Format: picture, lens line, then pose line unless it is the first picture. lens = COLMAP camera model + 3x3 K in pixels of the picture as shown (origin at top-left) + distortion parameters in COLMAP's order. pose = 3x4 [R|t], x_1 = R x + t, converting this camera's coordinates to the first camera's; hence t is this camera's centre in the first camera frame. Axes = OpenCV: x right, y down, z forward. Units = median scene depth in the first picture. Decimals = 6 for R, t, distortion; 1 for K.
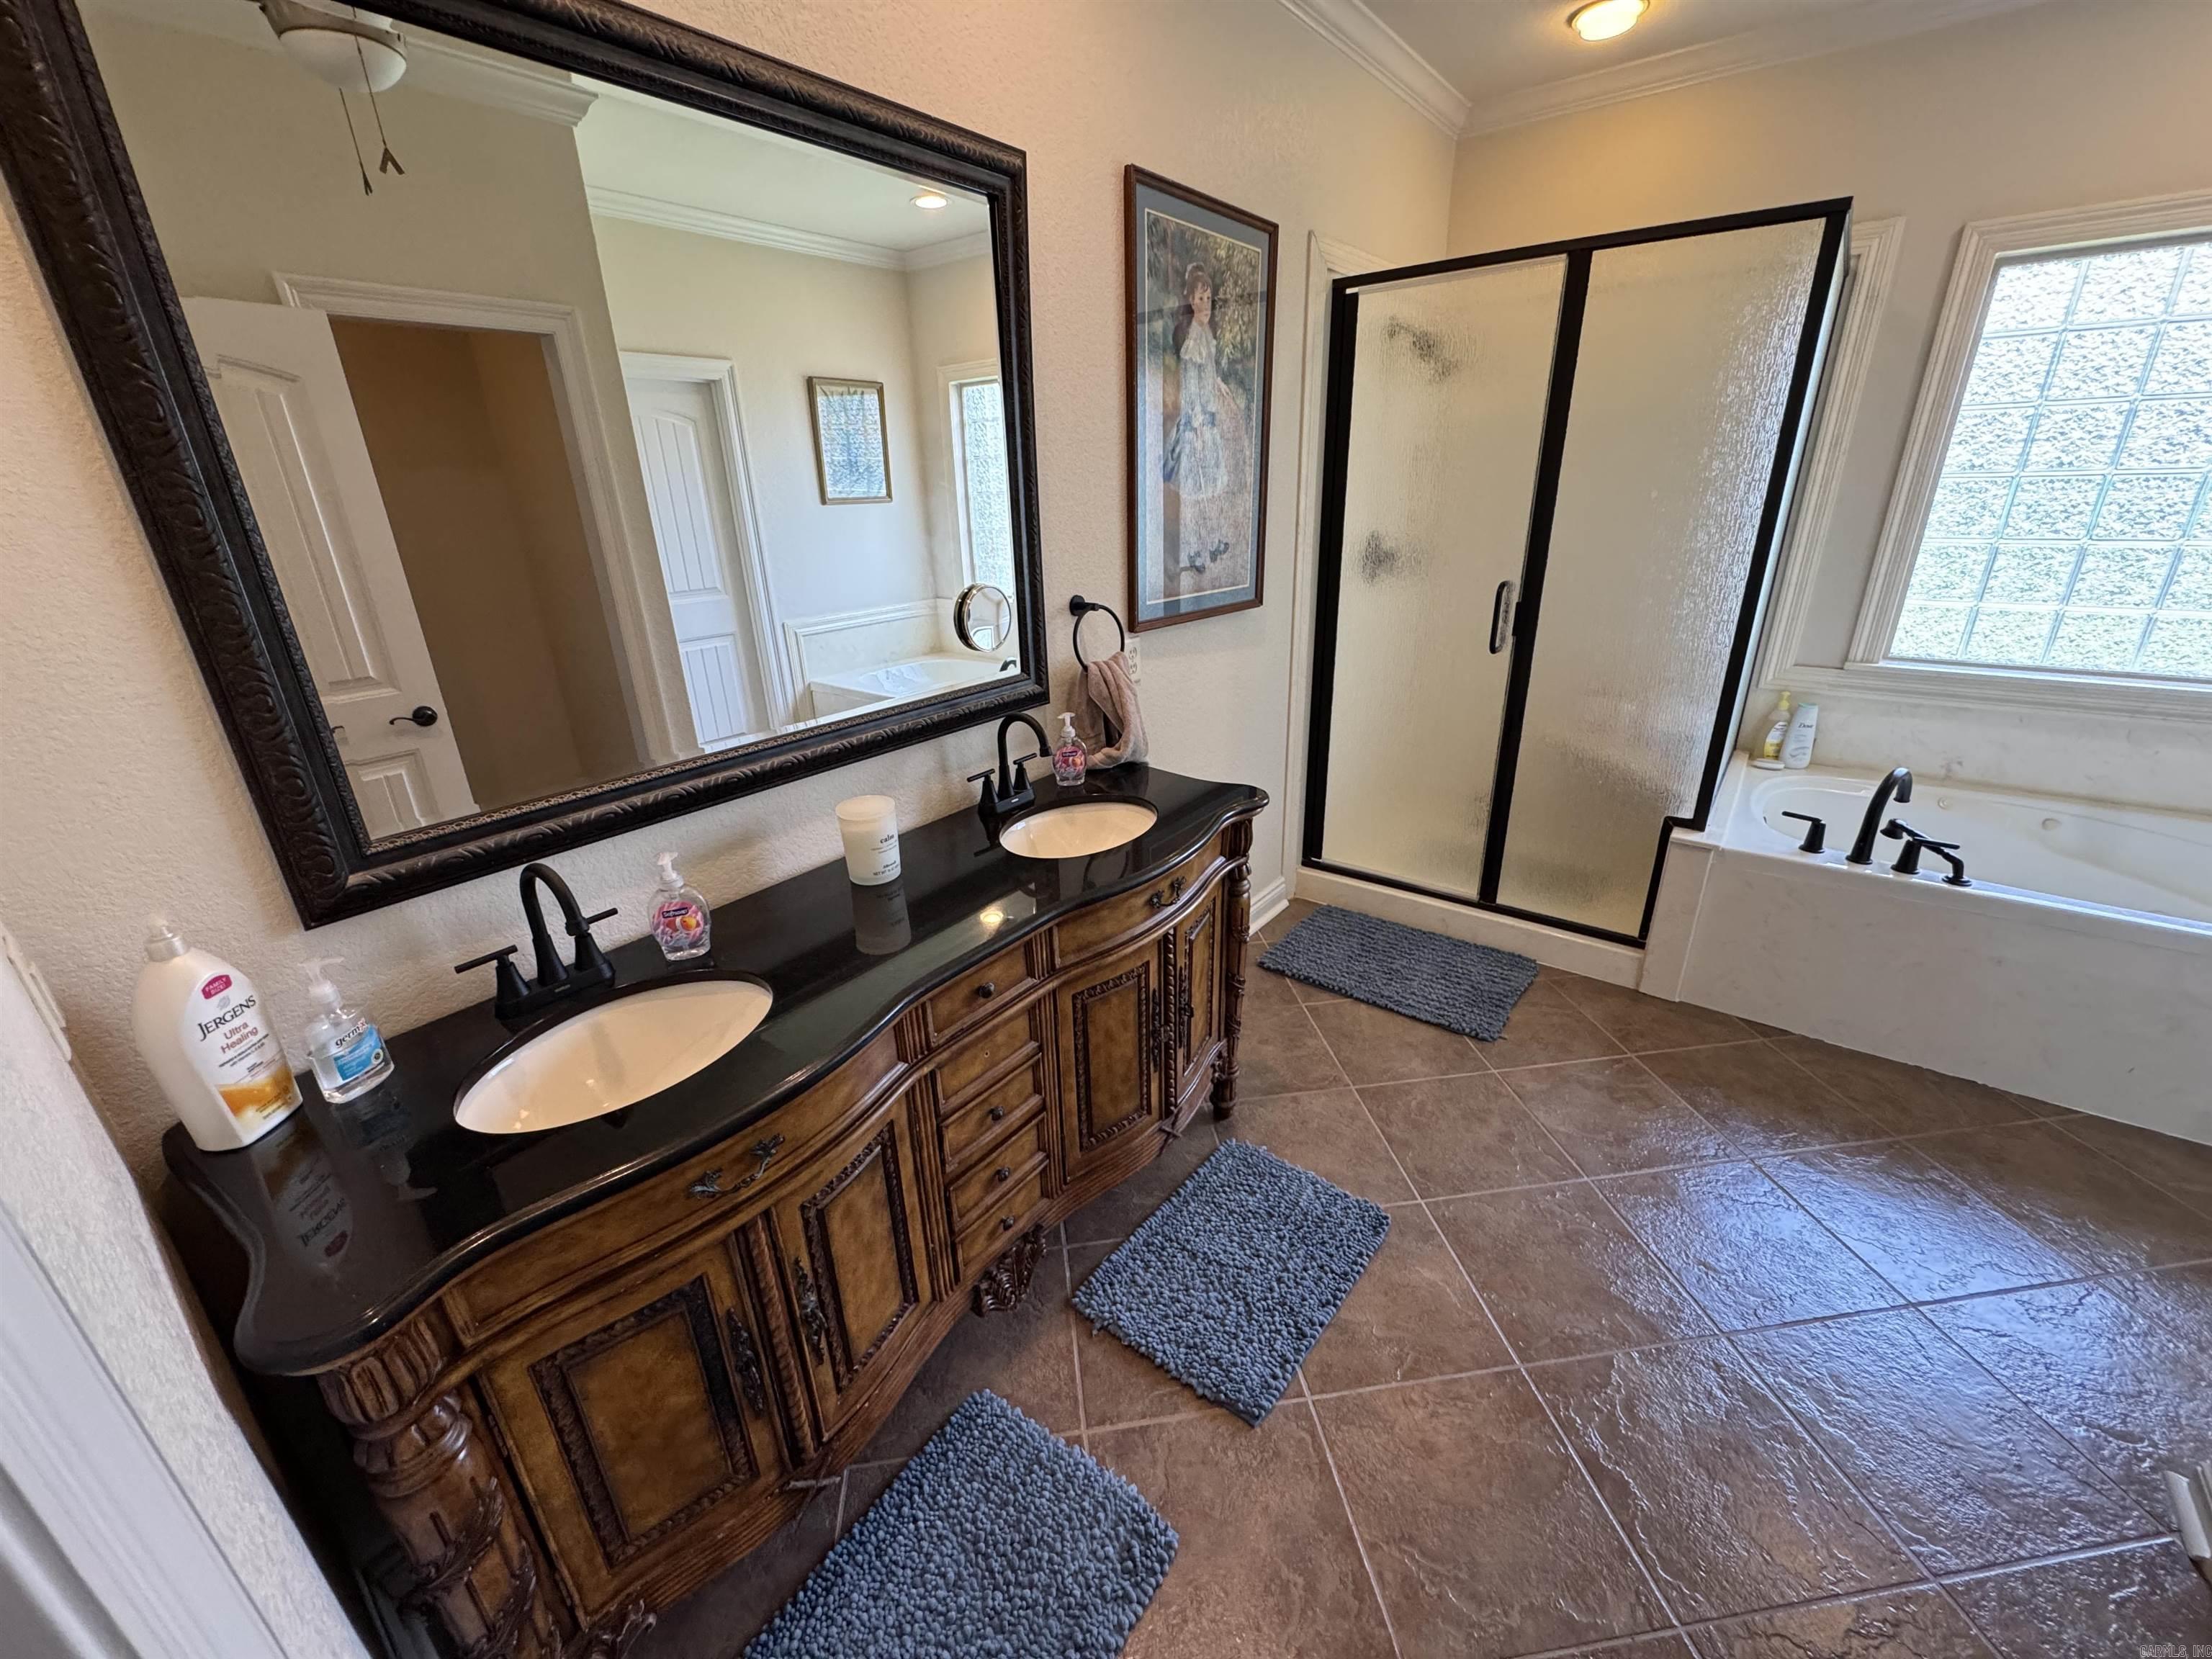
lens RADIAL K [[886.6, 0, 1110.3], [0, 886.6, 837.0], [0, 0, 1]] dist [-0.002644, -0.000204]
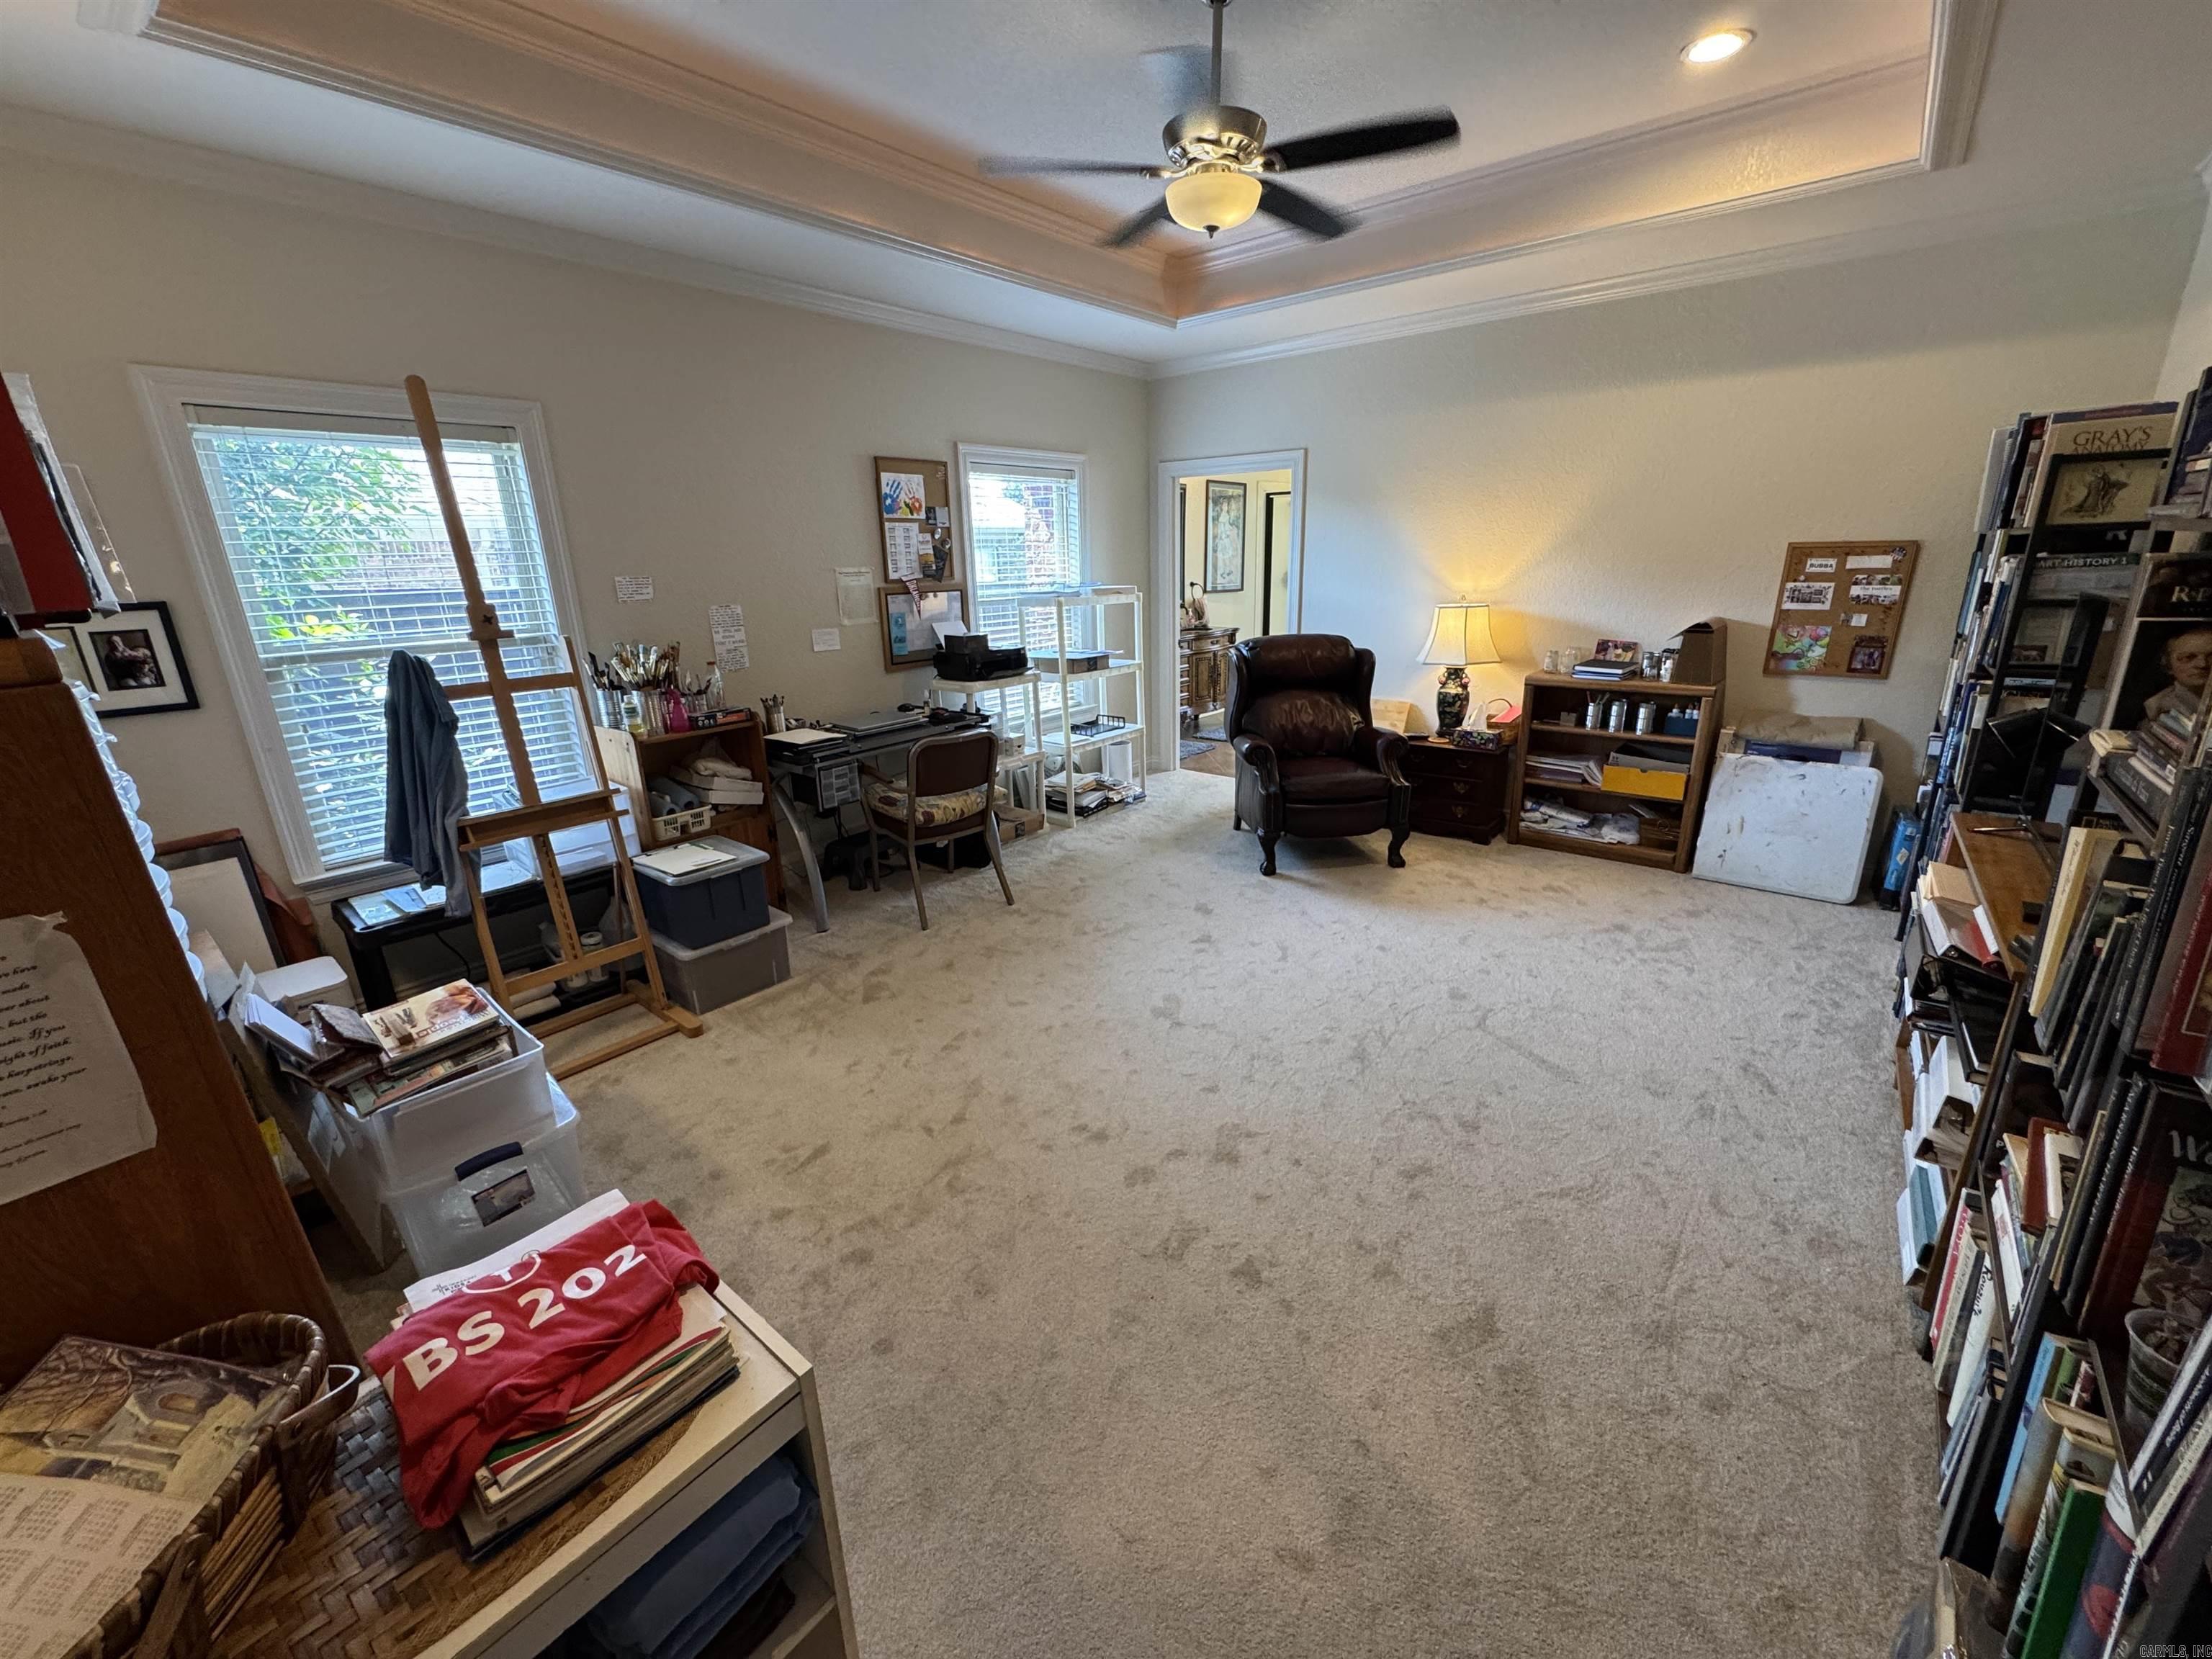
lens RADIAL K [[886.6, 0, 1111.1], [0, 886.6, 818.3], [0, 0, 1]] dist [-0.002644, -0.000204]
pose [[0.999277, 0.018725, -0.033074, -0.207832], [-0.021325, 0.996559, -0.080092, 0.926789], [0.031460, 0.080740, 0.996239, -2.411140]]
